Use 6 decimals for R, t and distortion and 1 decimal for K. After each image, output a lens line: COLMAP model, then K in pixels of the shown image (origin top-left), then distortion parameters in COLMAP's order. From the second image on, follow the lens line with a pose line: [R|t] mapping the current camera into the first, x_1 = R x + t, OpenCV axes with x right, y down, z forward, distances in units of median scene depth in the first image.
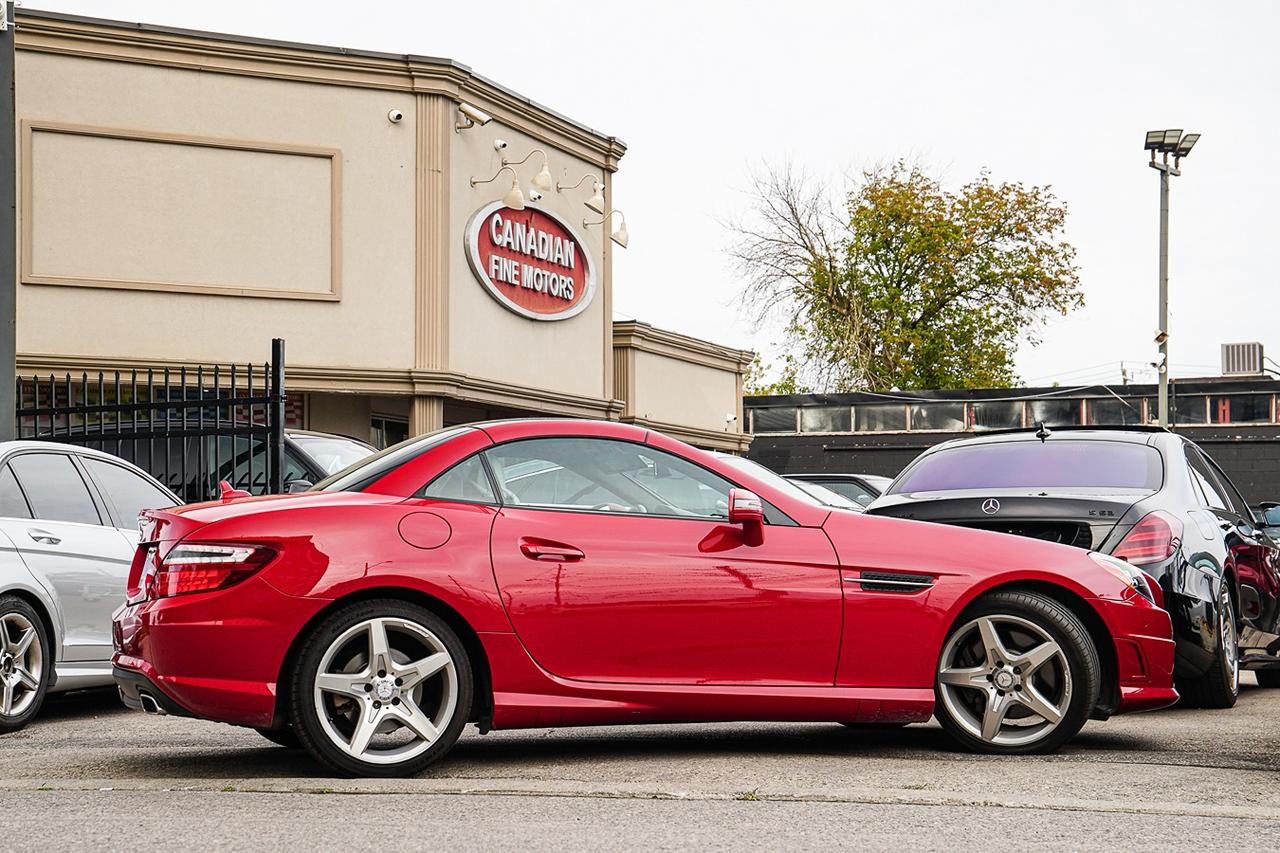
lens RADIAL K [[2378.4, 0, 632.9], [0, 2378.4, 431.1], [0, 0, 1]] dist [0.353997, 0.270860]
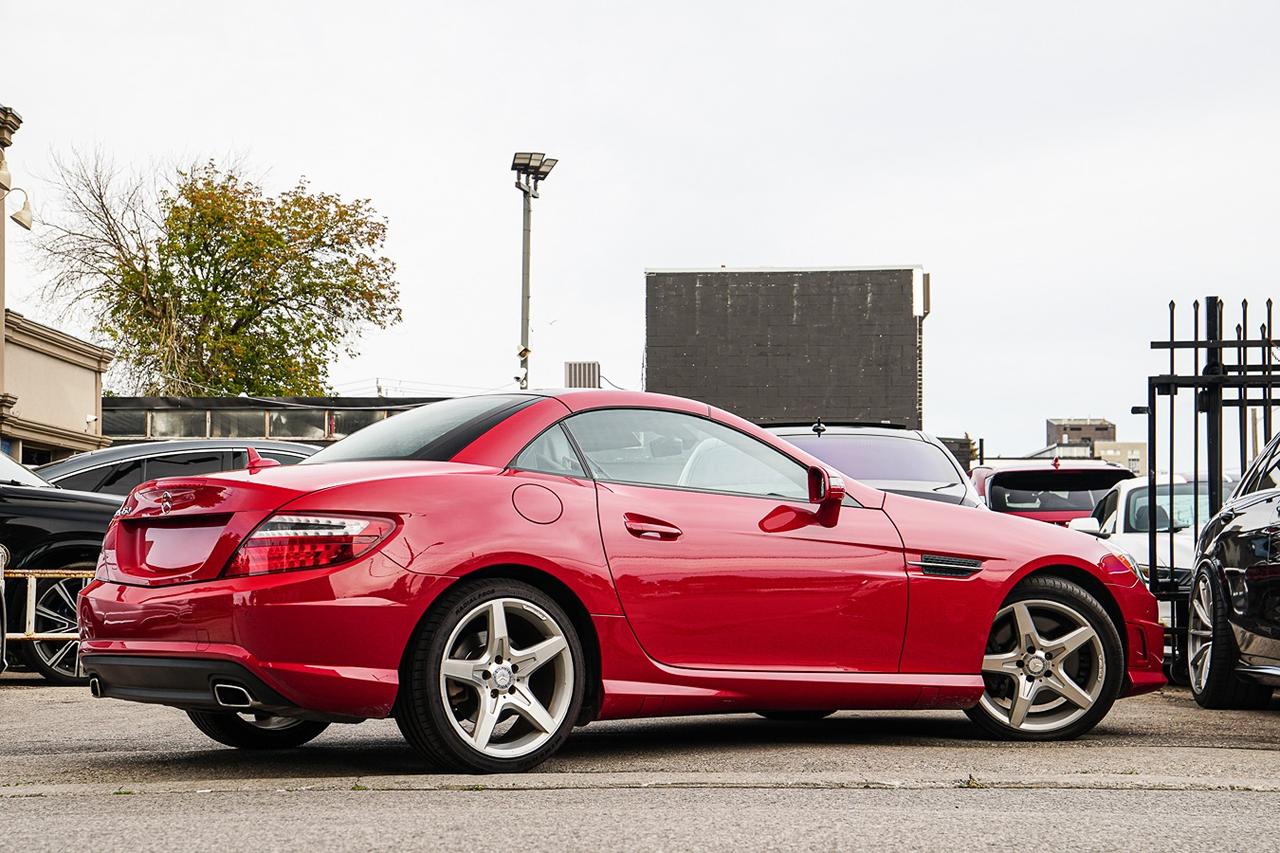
lens RADIAL K [[2378.4, 0, 632.9], [0, 2378.4, 431.1], [0, 0, 1]] dist [0.353997, 0.270860]
pose [[0.944586, 0.025406, 0.327278, -0.280320], [-0.023221, 0.999674, -0.010581, 0.017846], [-0.327440, 0.002394, 0.944869, 0.097282]]
